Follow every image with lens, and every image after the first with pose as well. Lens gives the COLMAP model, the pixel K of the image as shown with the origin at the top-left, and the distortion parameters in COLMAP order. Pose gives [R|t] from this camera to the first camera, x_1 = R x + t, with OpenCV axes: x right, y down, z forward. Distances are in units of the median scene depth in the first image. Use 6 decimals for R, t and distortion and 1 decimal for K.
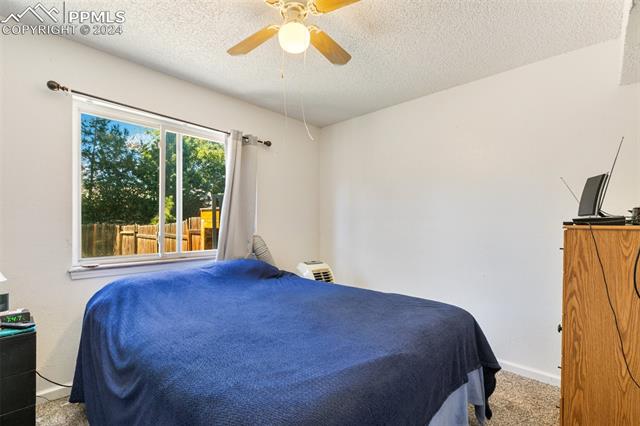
lens RADIAL K [[288.3, 0, 320.0], [0, 288.3, 213.0], [0, 0, 1]] dist [0.013867, 0.000035]
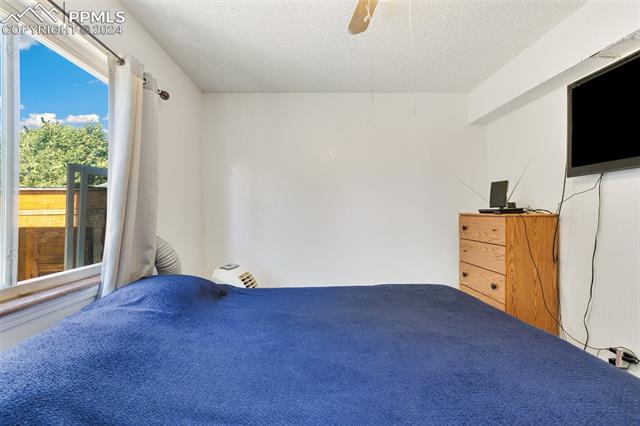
lens RADIAL K [[285.0, 0, 318.7], [0, 285.0, 199.2], [0, 0, 1]] dist [0.000643, -0.000043]
pose [[0.717288, 0.023113, 0.696393, -0.632199], [-0.015440, 0.999732, -0.017278, 0.005196], [-0.696605, 0.001641, 0.717453, 0.482888]]
